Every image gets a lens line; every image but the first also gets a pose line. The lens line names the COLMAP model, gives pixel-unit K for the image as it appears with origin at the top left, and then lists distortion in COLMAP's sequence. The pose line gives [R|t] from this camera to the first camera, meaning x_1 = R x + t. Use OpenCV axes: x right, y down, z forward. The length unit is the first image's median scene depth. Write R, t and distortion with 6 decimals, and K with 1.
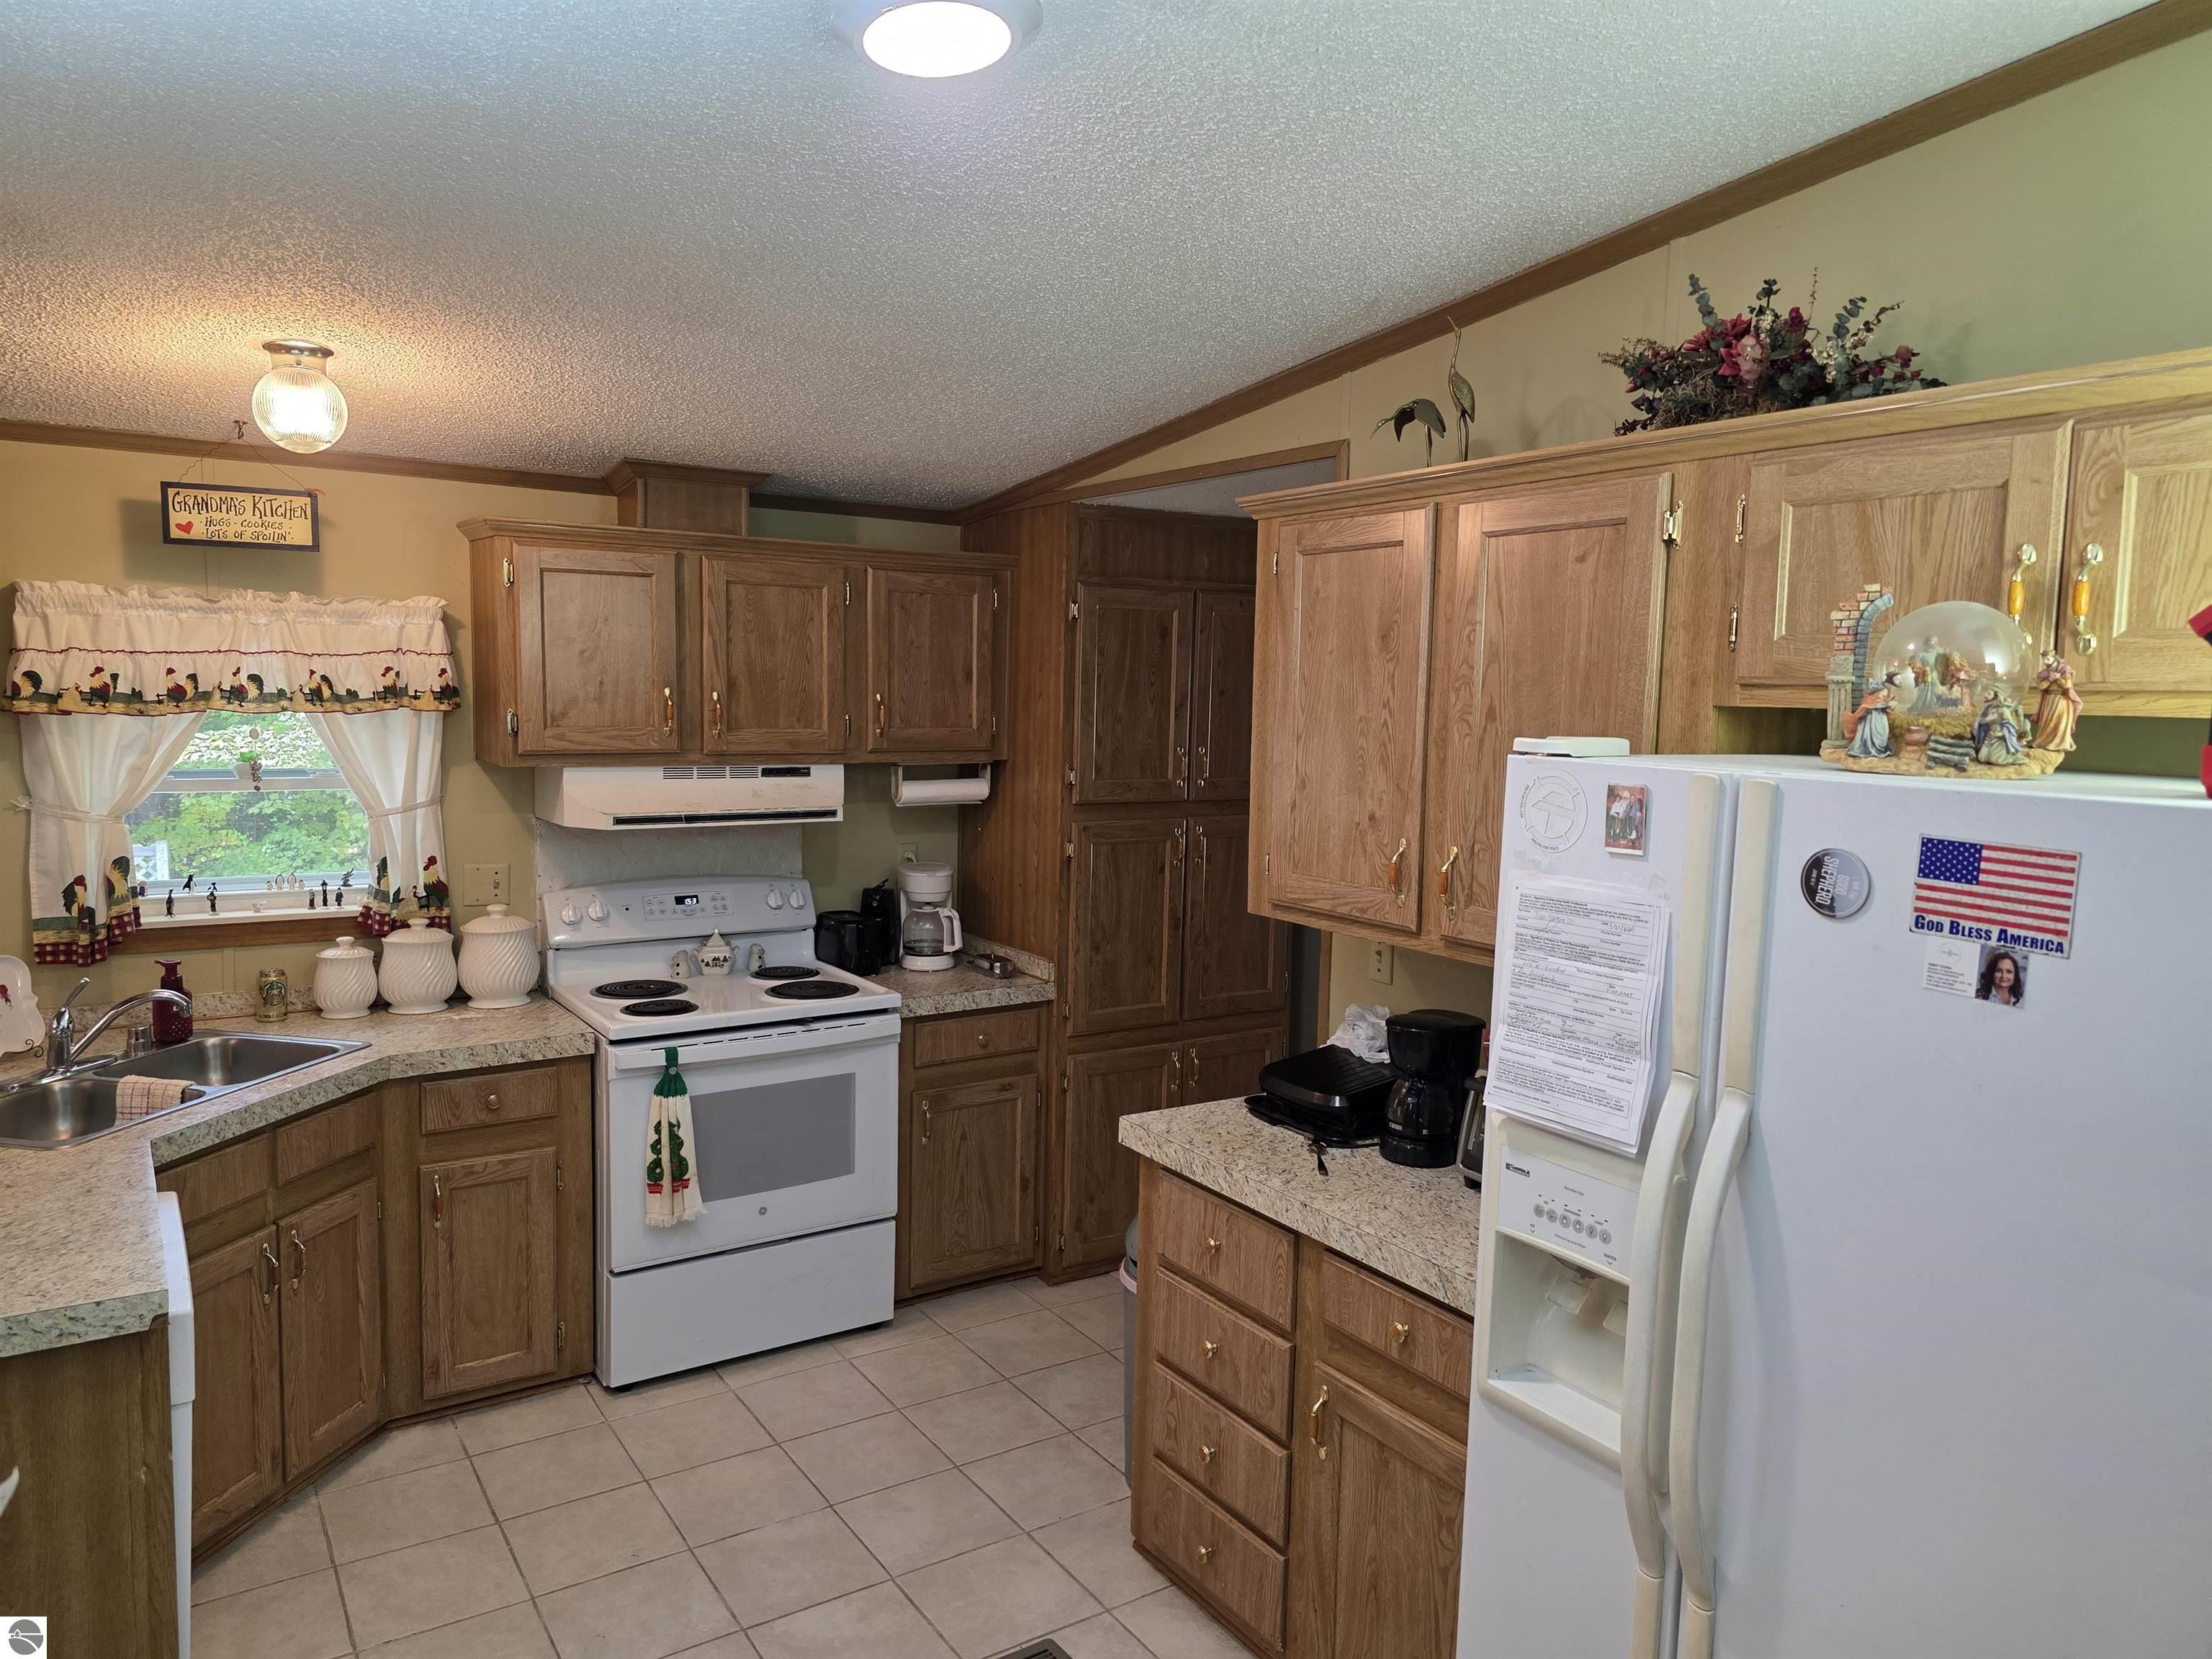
lens RADIAL K [[1483.0, 0, 1105.2], [0, 1483.0, 828.8], [0, 0, 1]] dist [0.051037, -0.039124]
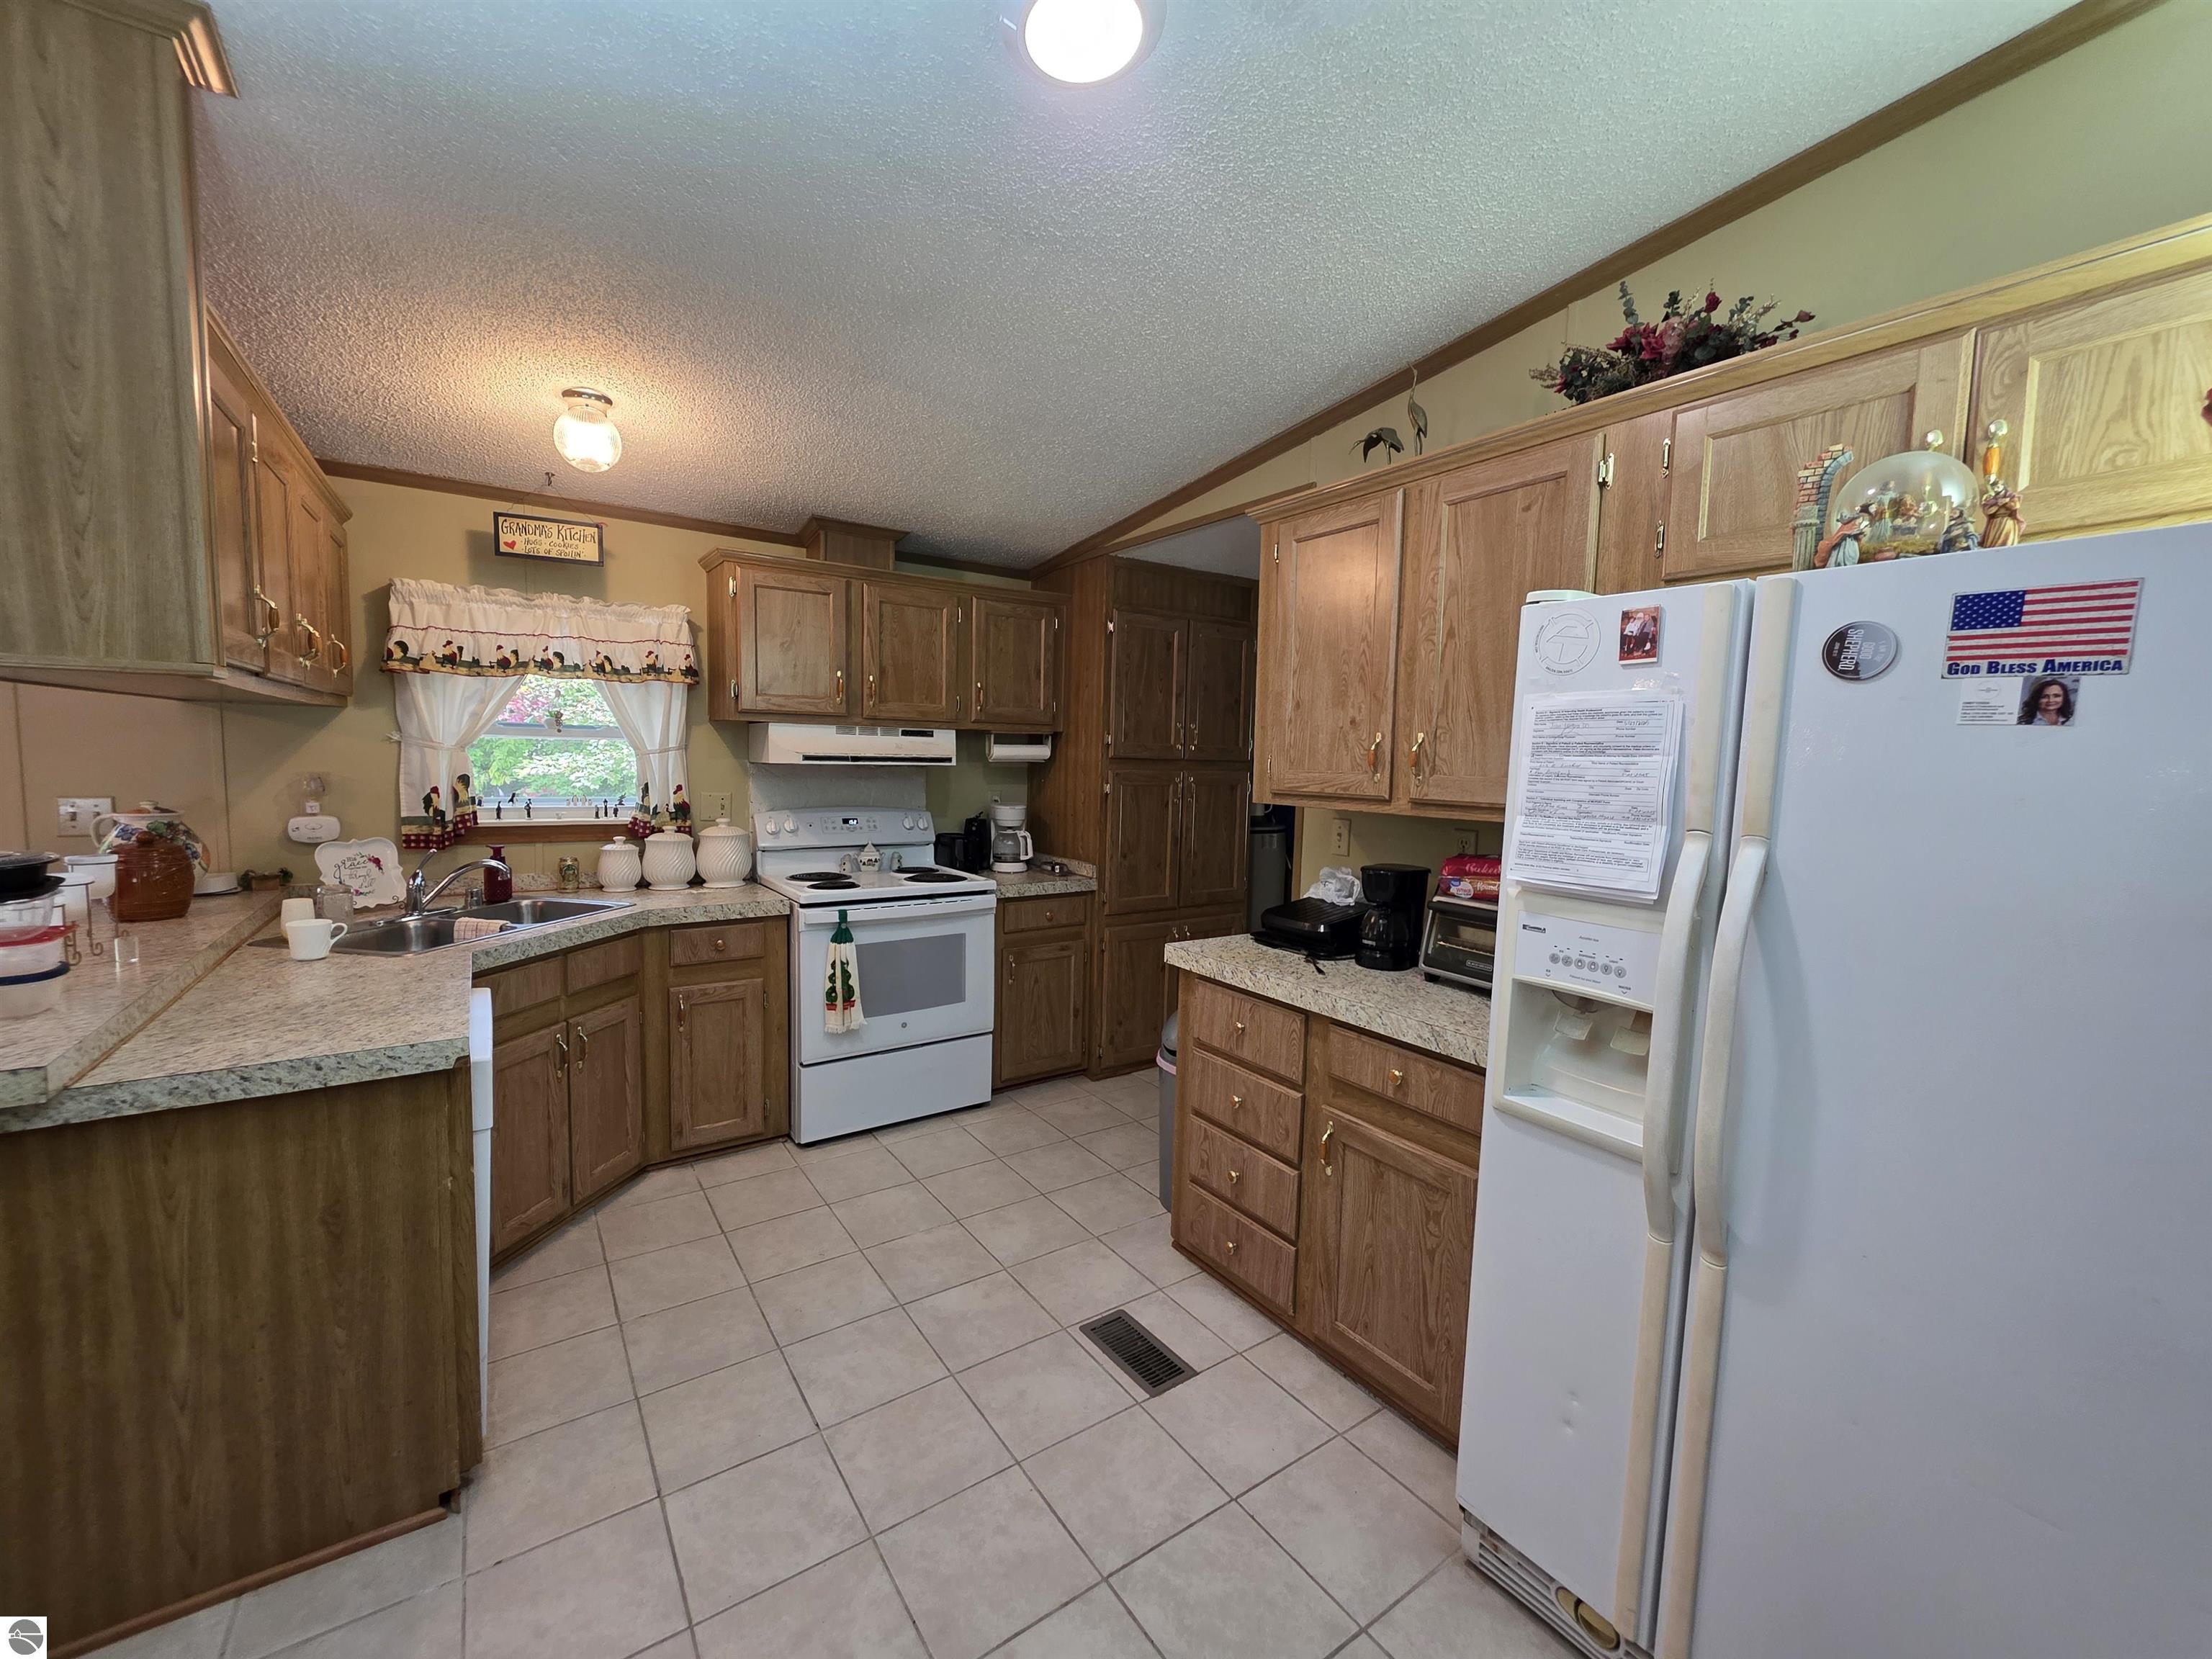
lens RADIAL K [[883.2, 0, 1107.3], [0, 883.2, 827.3], [0, 0, 1]] dist [0.001090, 0.000285]
pose [[0.999677, 0.001075, 0.025388, -0.066372], [-0.000689, 0.999884, -0.015207, 0.095464], [-0.025401, 0.015185, 0.999562, 0.157838]]
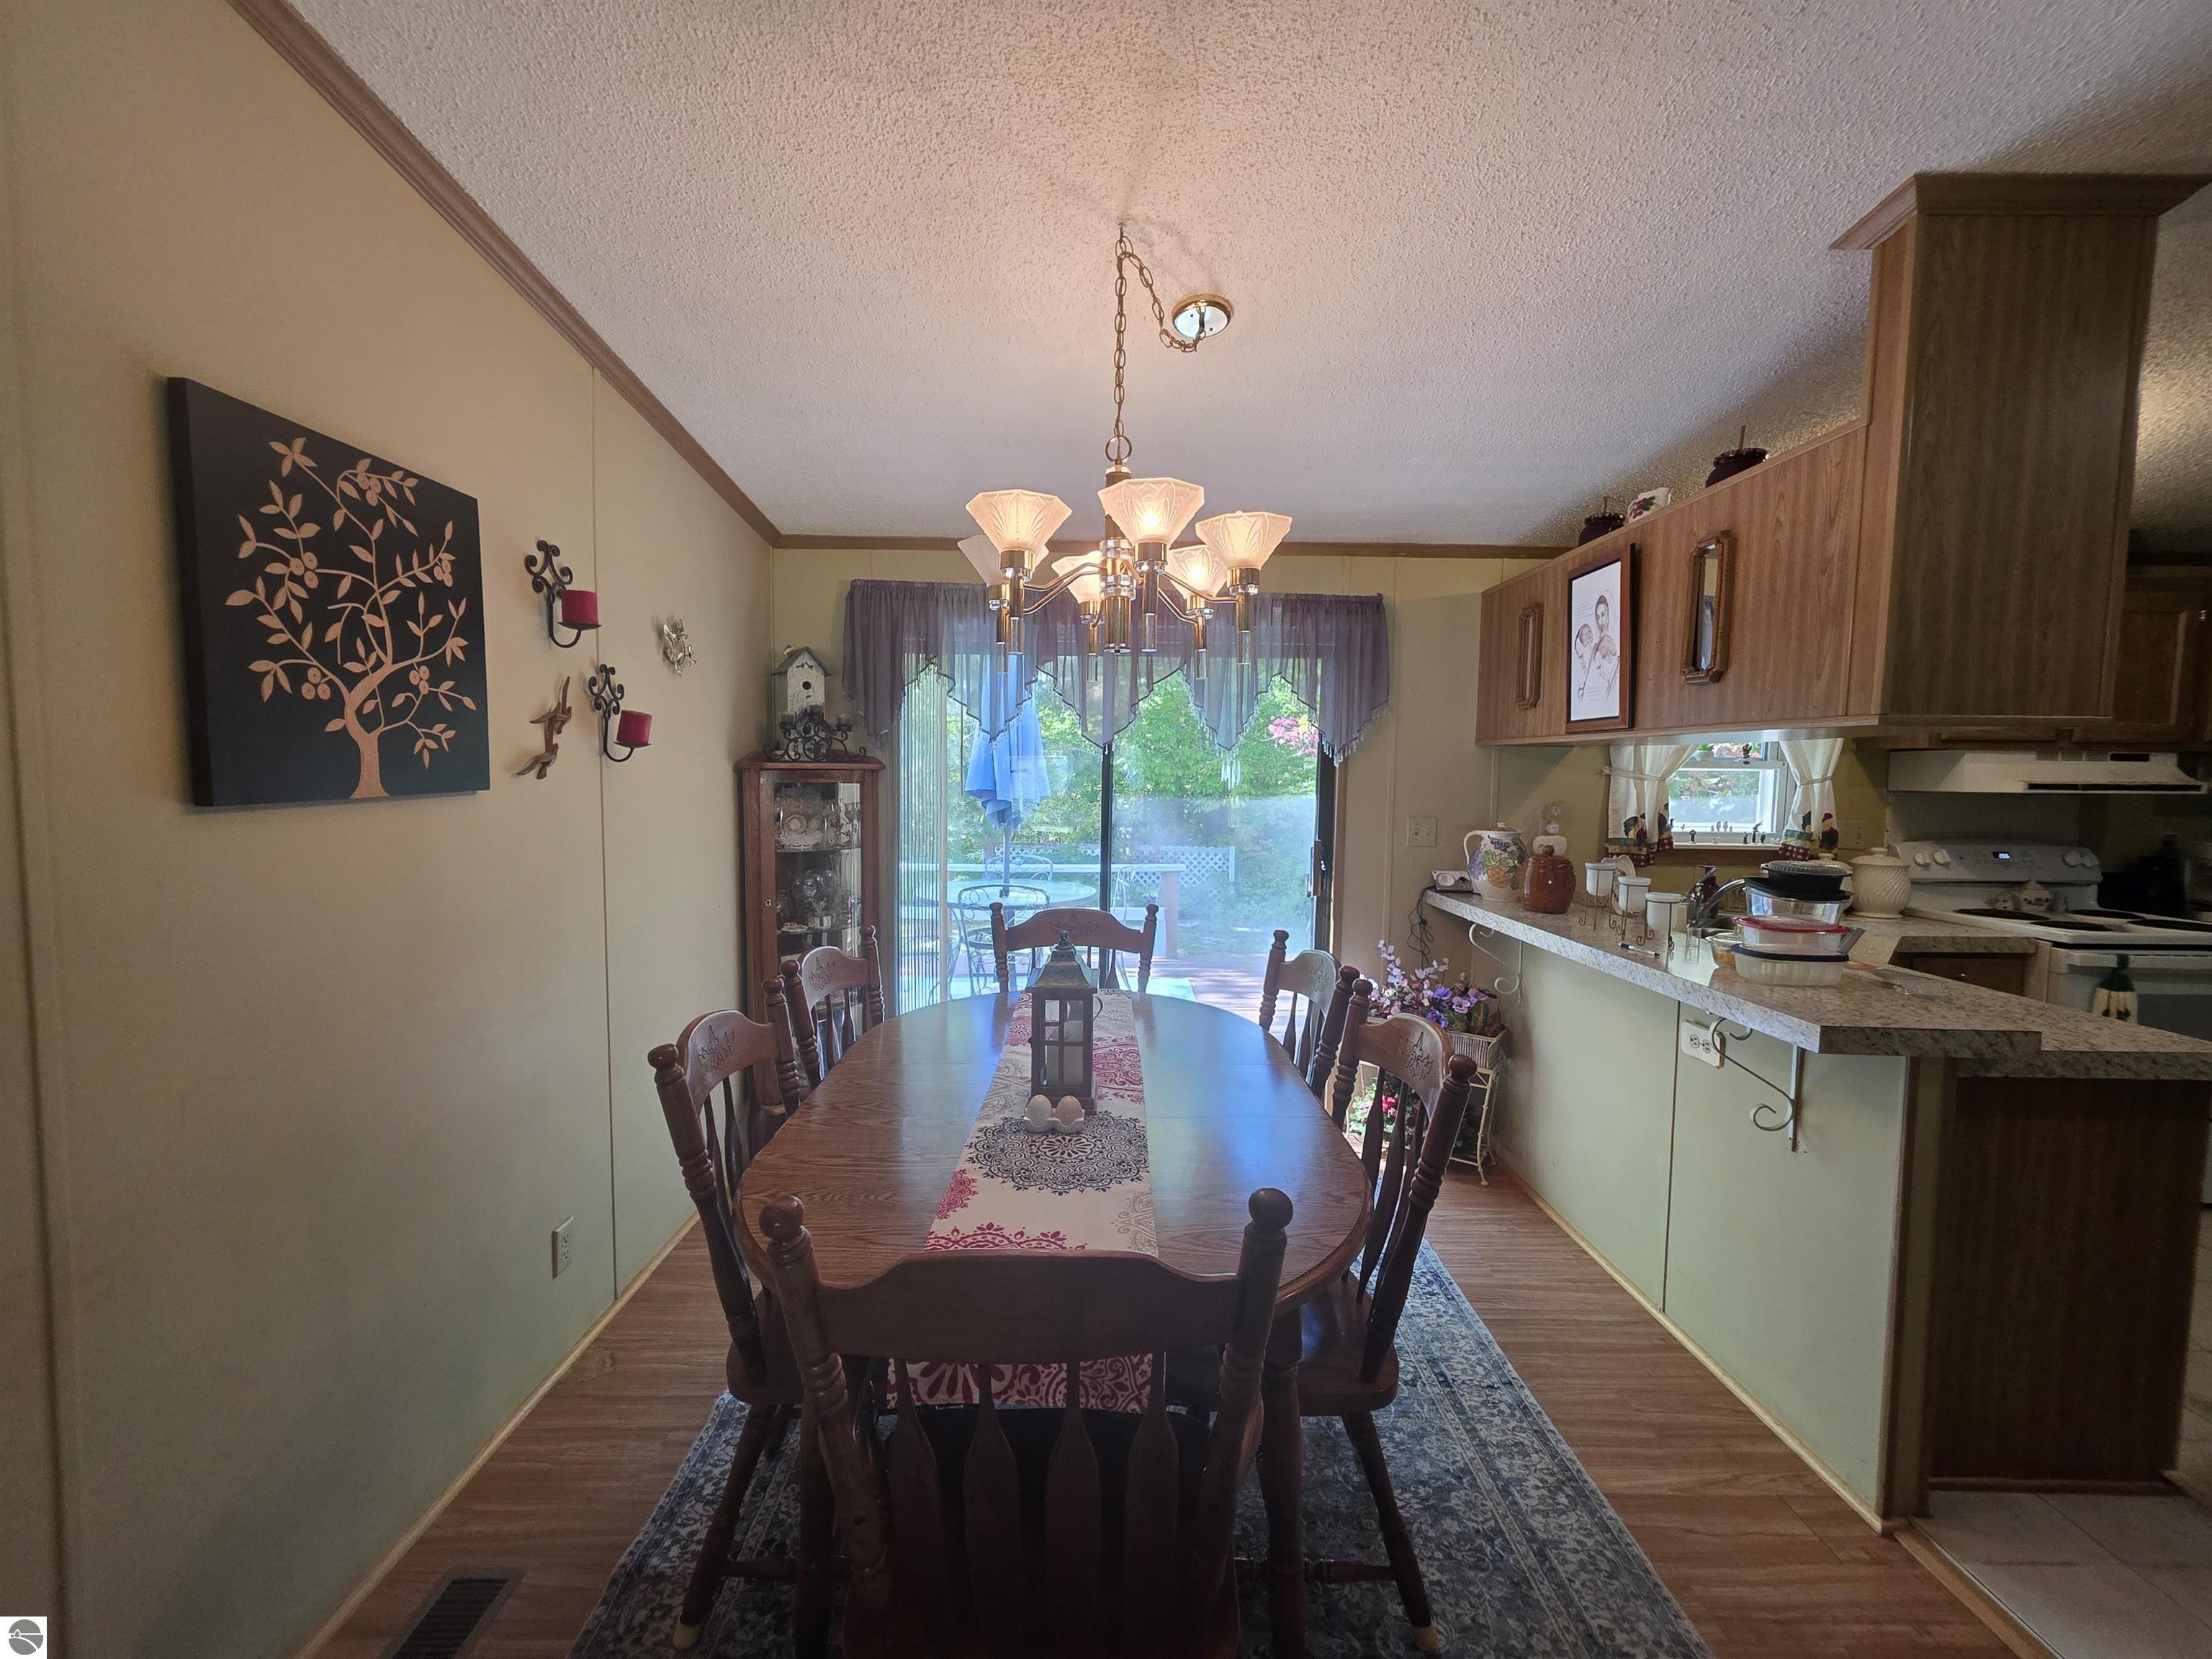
lens RADIAL K [[883.2, 0, 1099.6], [0, 883.2, 826.6], [0, 0, 1]] dist [0.001090, 0.000285]
pose [[0.829534, 0.023467, -0.557963, -0.732173], [-0.047579, 0.998454, -0.028745, 0.119828], [0.556425, 0.050392, 0.829368, -0.184404]]
